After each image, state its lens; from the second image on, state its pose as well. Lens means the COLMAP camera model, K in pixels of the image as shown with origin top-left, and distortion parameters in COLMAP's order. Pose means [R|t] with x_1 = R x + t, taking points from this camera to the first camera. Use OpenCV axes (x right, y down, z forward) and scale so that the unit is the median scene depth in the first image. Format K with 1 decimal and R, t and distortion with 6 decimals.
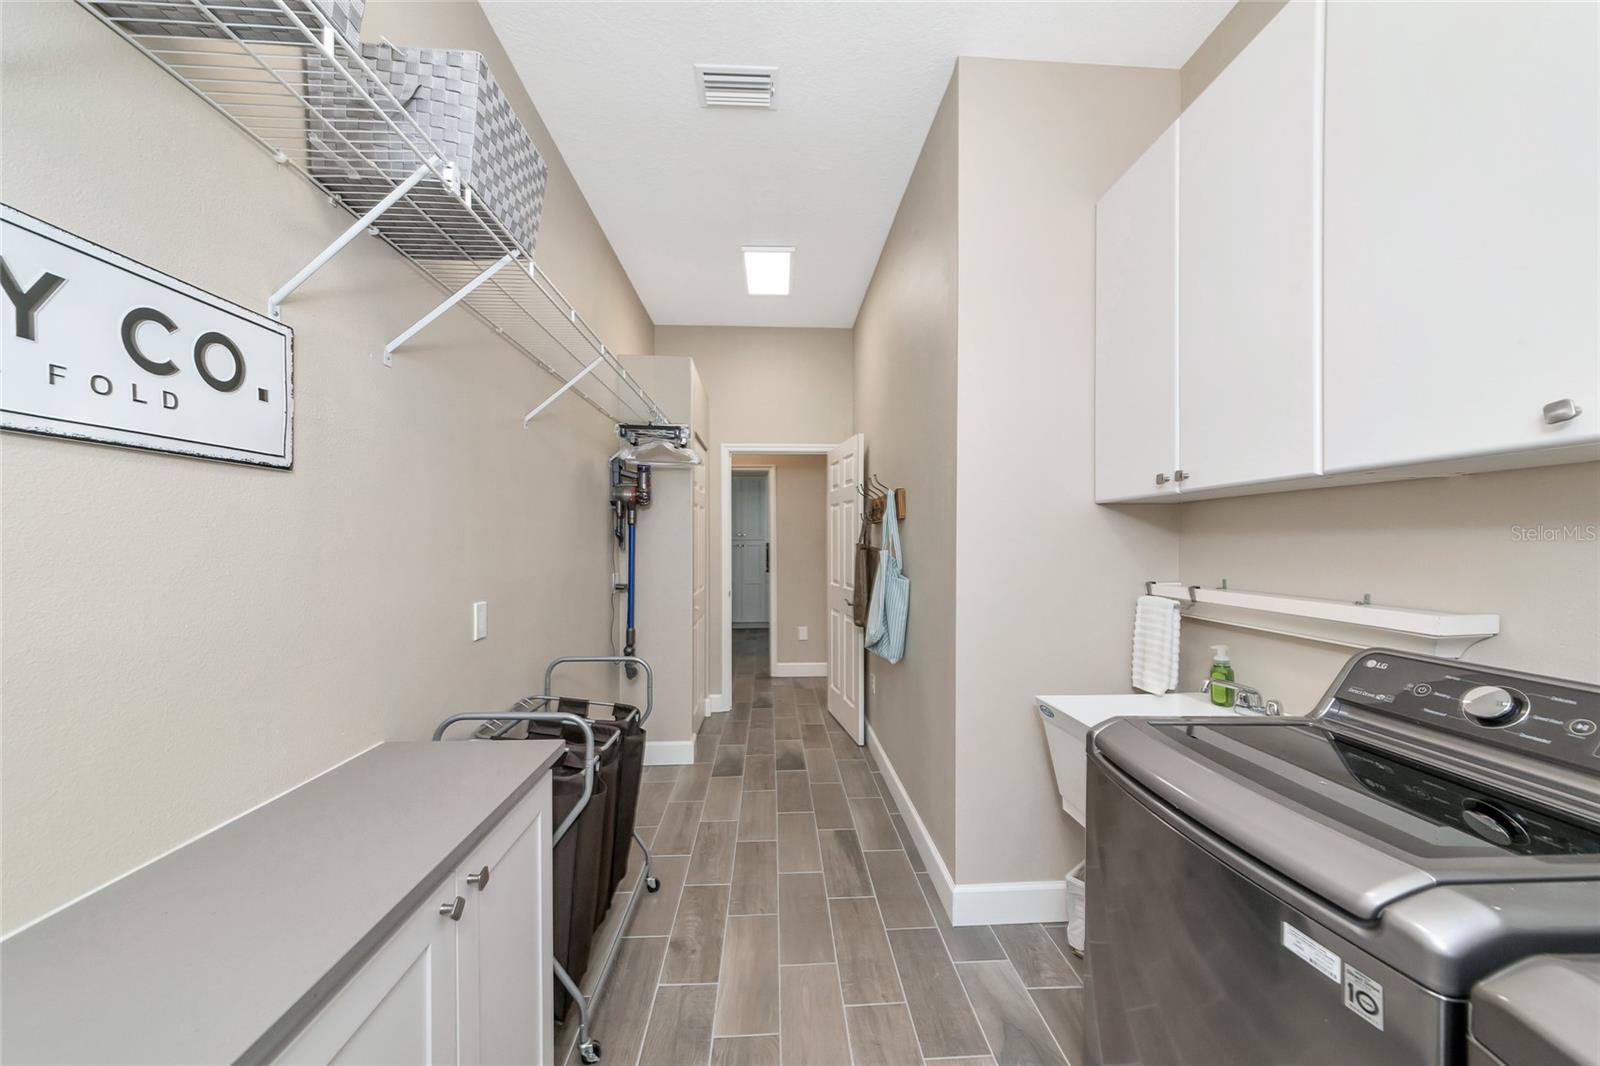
lens RADIAL K [[566.3, 0, 798.8], [0, 566.3, 526.3], [0, 0, 1]] dist [0.000124, -0.000117]
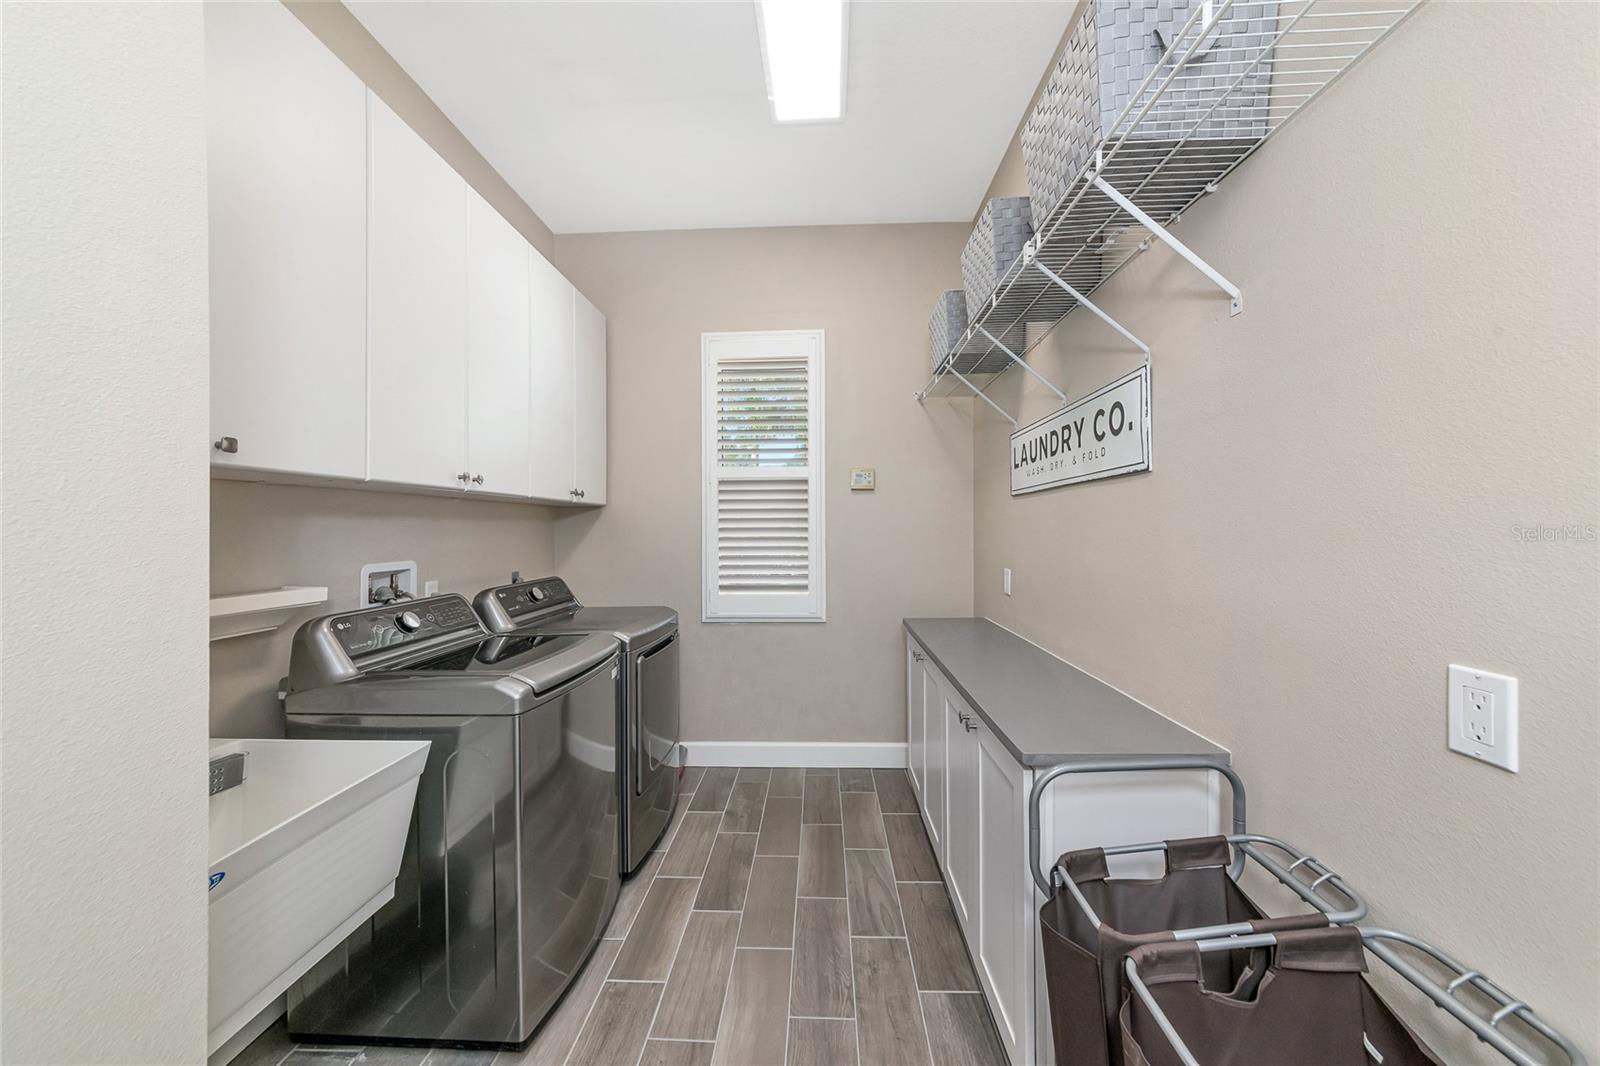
lens RADIAL K [[566.3, 0, 798.8], [0, 566.3, 526.3], [0, 0, 1]] dist [0.000124, -0.000117]
pose [[-0.995417, 0.014539, 0.094520, -0.168175], [0.012156, 0.999595, -0.025736, 0.063080], [-0.094855, -0.024469, -0.995190, 2.431644]]
